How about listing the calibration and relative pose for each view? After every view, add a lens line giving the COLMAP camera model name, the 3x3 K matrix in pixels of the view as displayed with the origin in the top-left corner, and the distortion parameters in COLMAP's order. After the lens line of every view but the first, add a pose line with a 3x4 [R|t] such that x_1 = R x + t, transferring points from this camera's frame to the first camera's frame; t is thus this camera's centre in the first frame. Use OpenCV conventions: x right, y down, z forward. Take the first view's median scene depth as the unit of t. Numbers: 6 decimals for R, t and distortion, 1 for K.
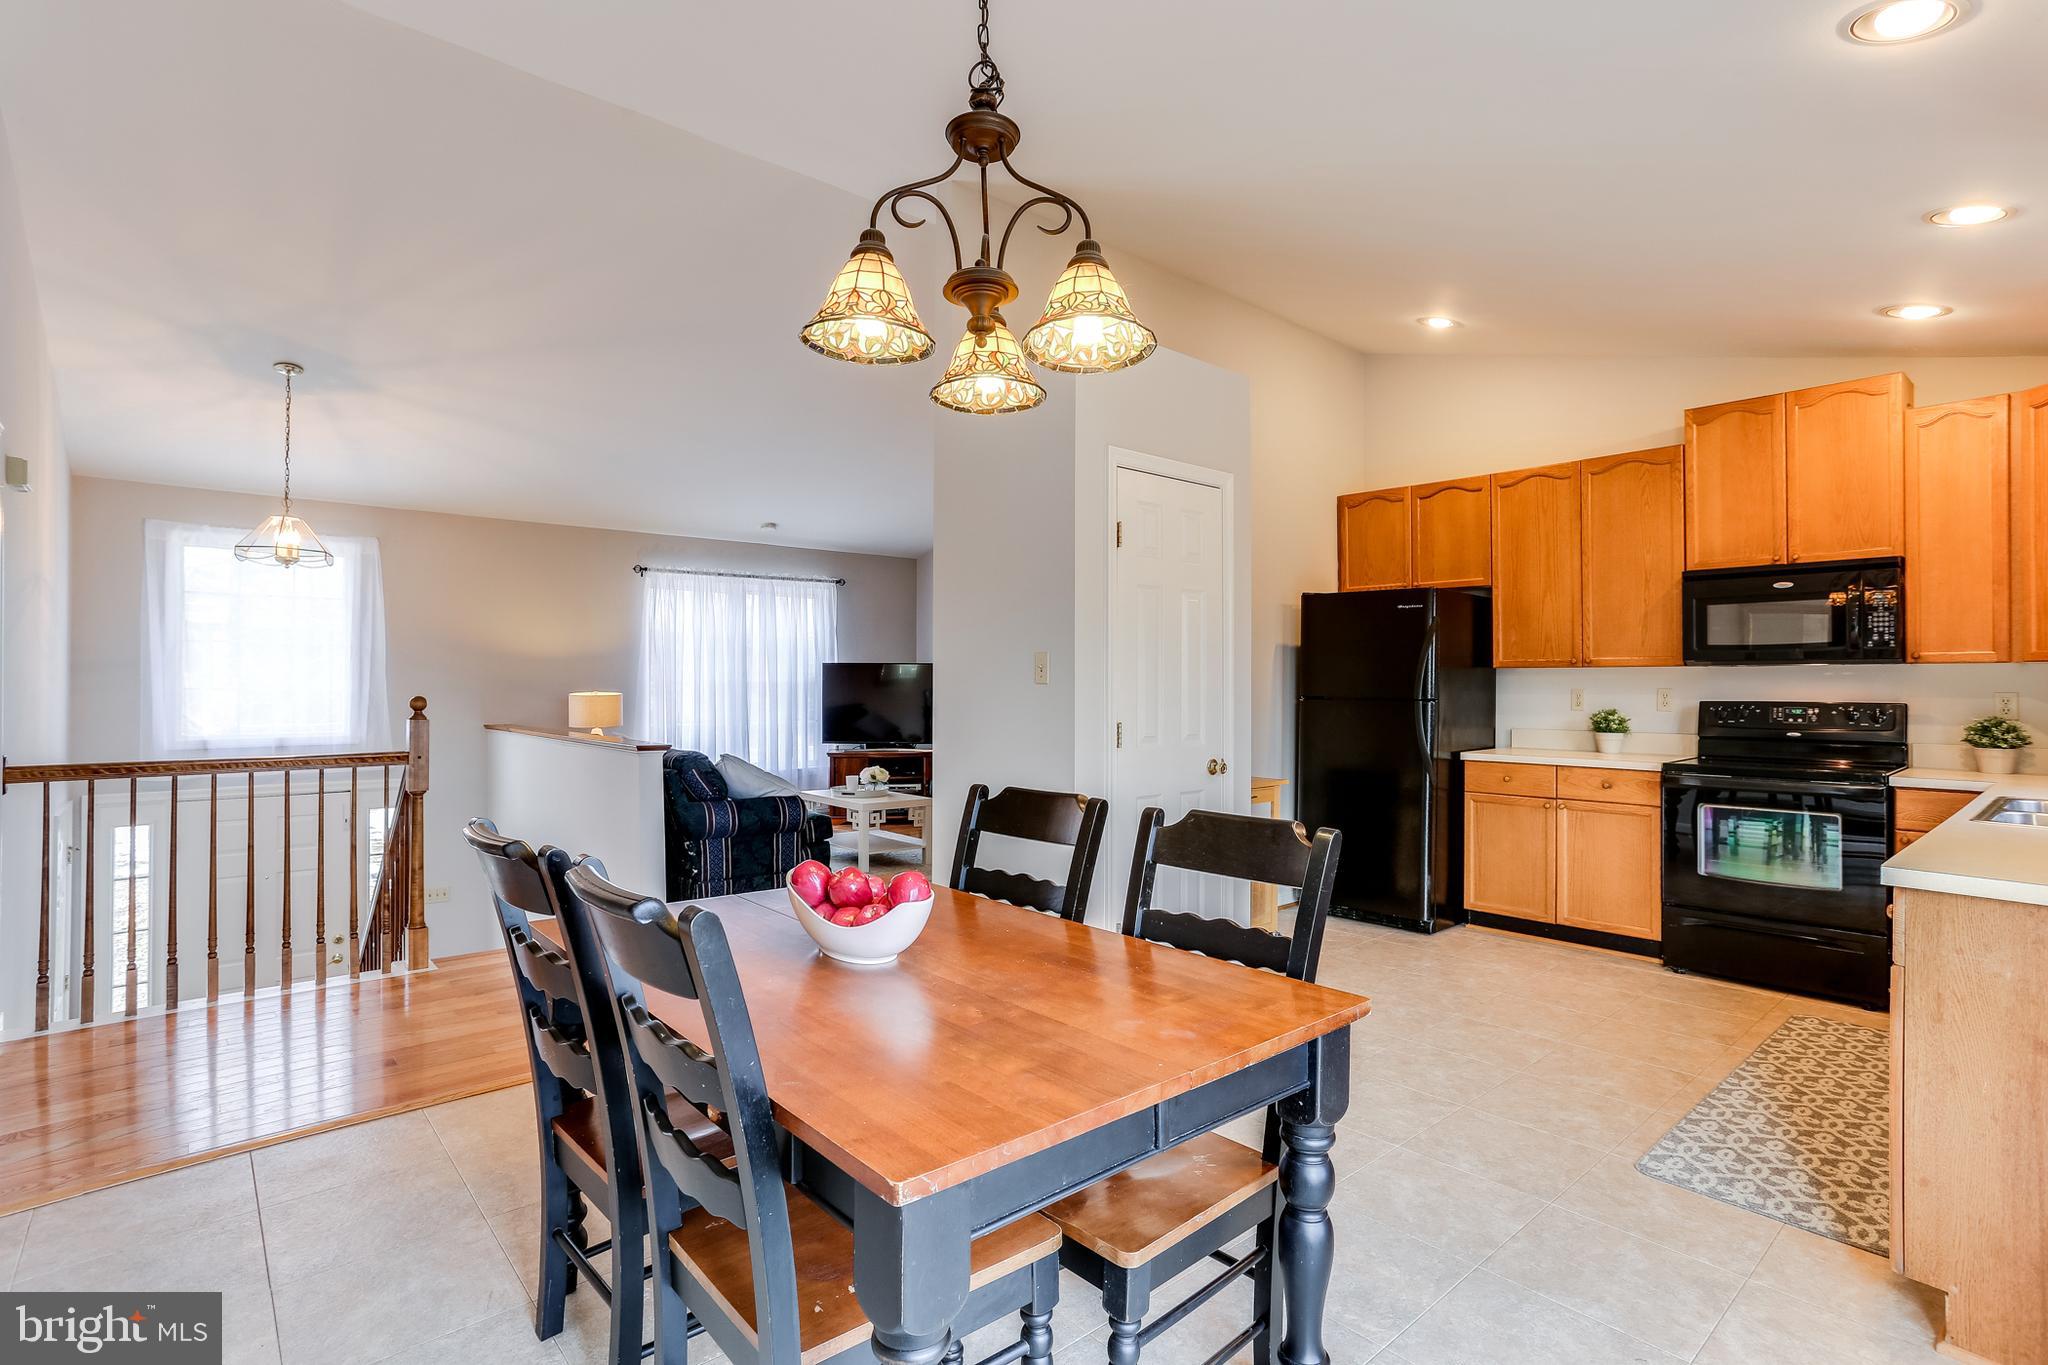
lens RADIAL K [[953.0, 0, 1055.4], [0, 953.0, 673.3], [0, 0, 1]] dist [-0.034381, 0.027123]
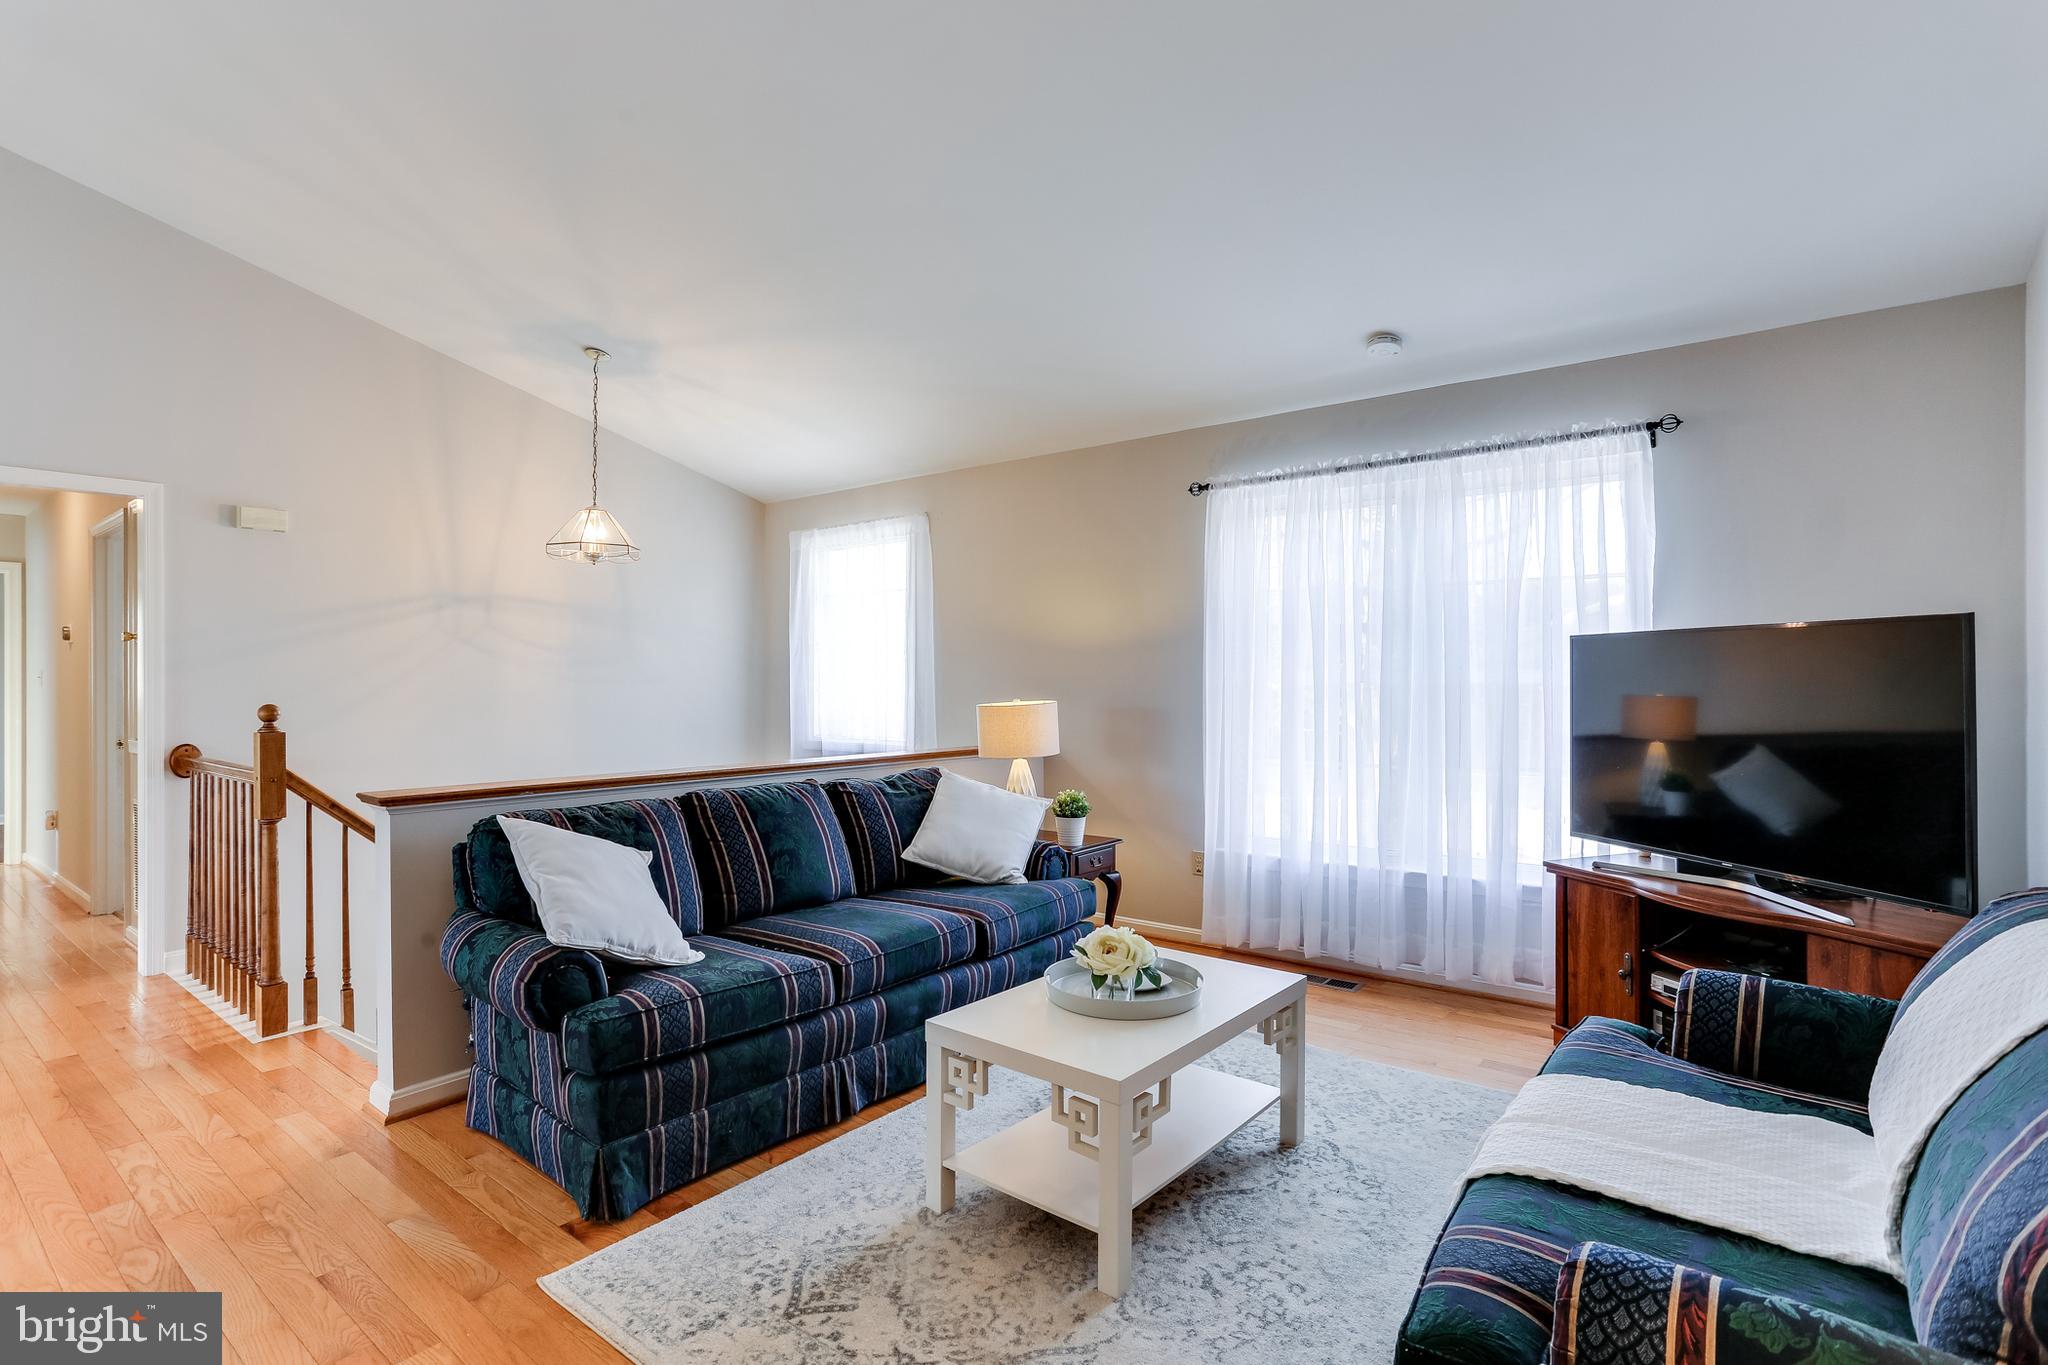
lens RADIAL K [[1039.5, 0, 1032.1], [0, 1039.5, 673.4], [0, 0, 1]] dist [-0.063611, 0.038280]
pose [[0.145241, 0.001344, -0.989395, 0.344343], [0.013041, 0.999910, 0.003273, 0.002924], [0.989310, -0.013378, 0.145210, 1.532287]]
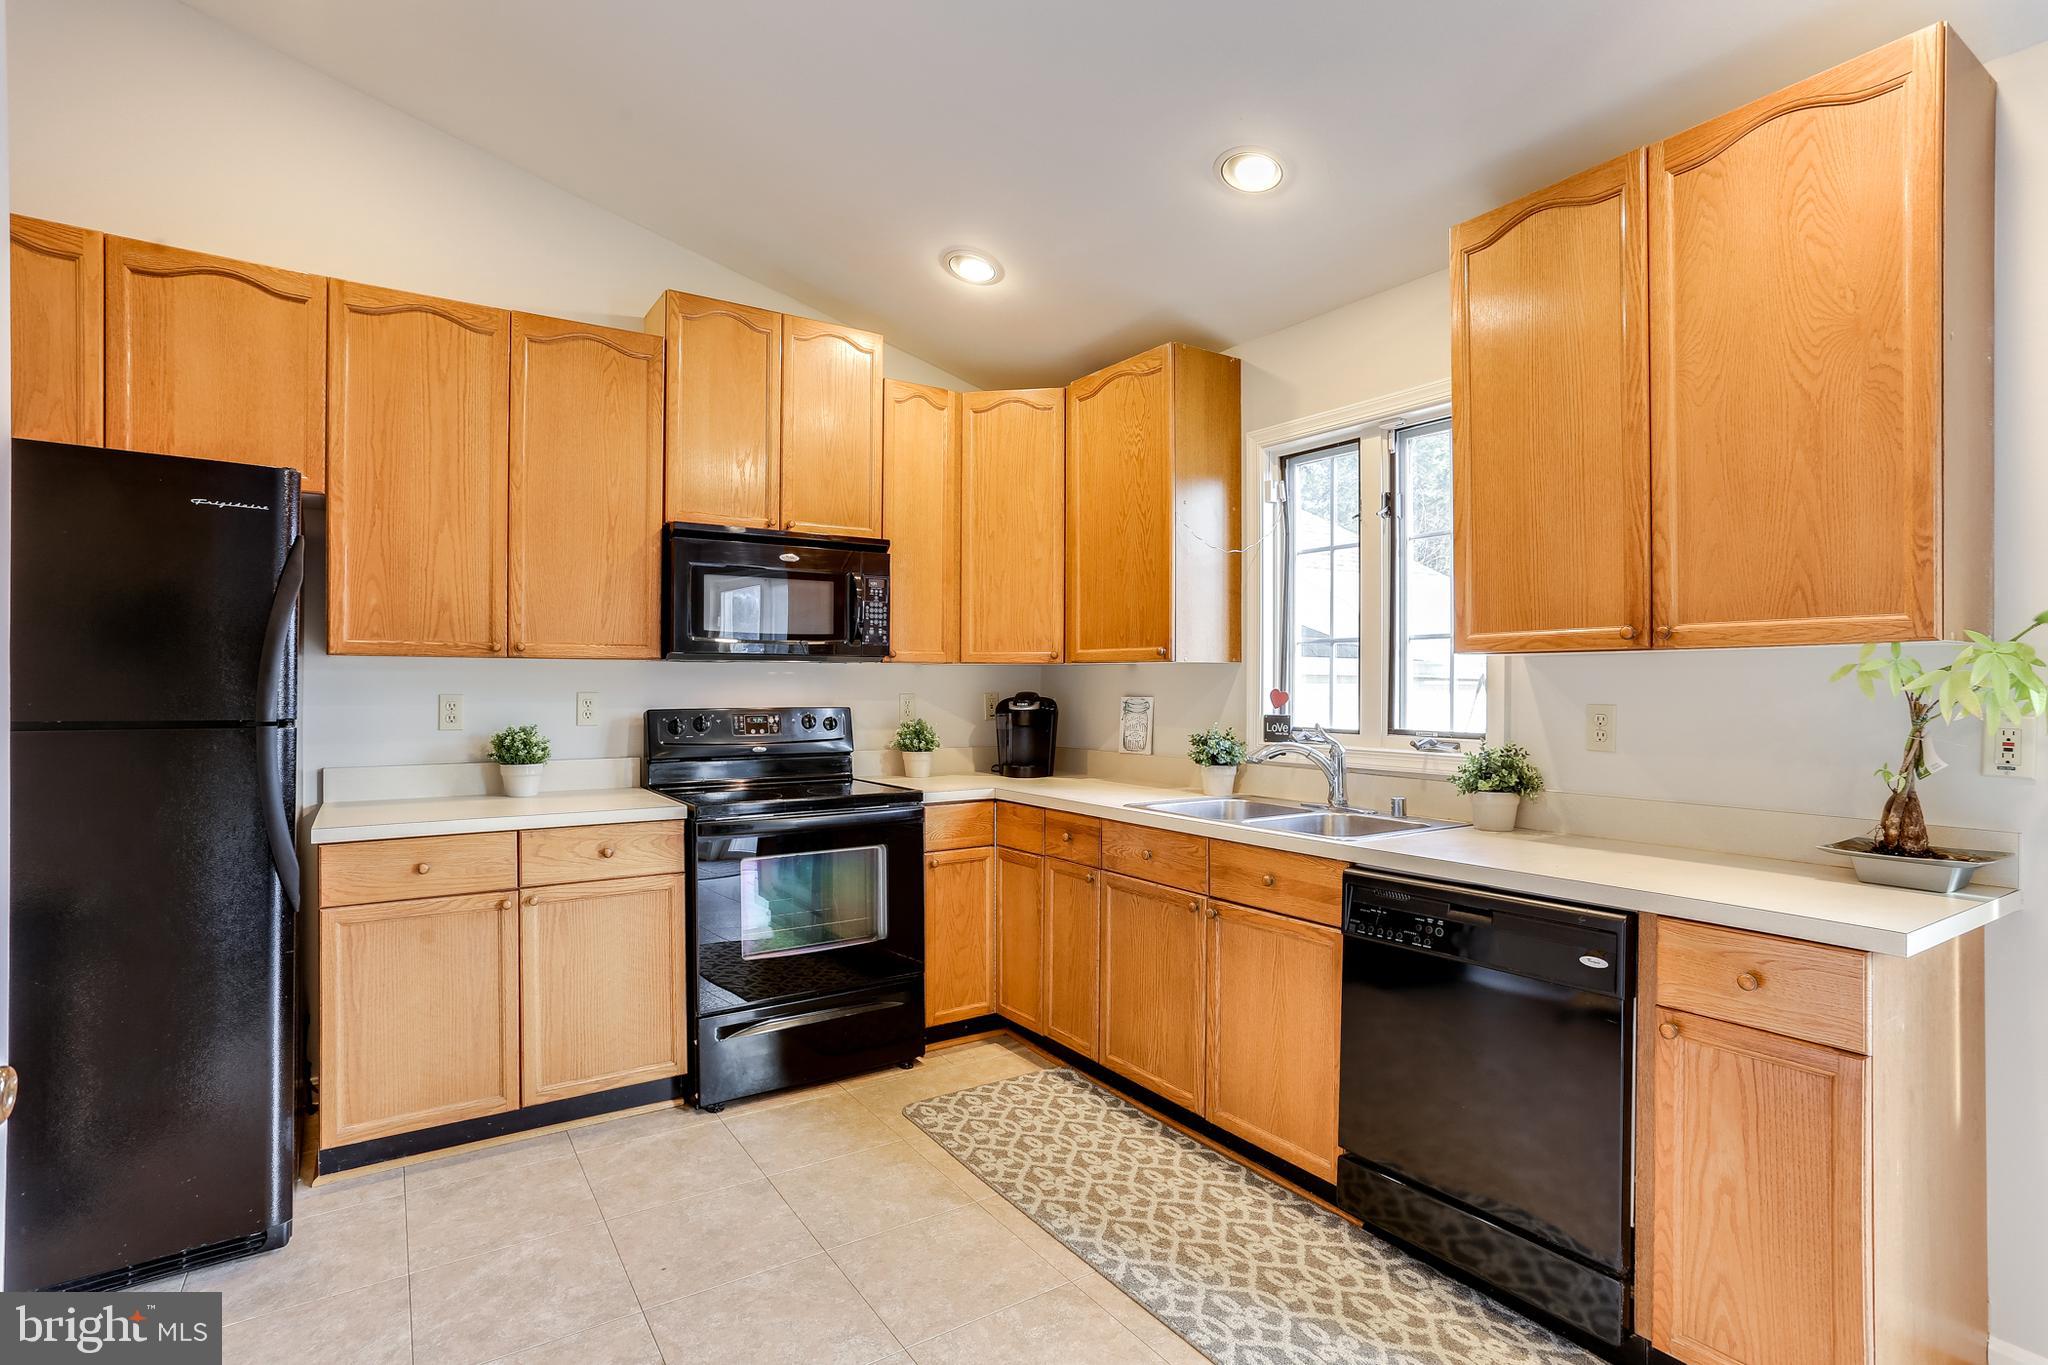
lens RADIAL K [[992.6, 0, 1017.8], [0, 992.6, 685.0], [0, 0, 1]] dist [-0.053242, 0.032924]
pose [[0.160209, -0.002716, 0.987079, -0.000624], [-0.011335, 0.999925, 0.004591, 0.004618], [-0.987018, -0.011924, 0.160167, 0.649191]]
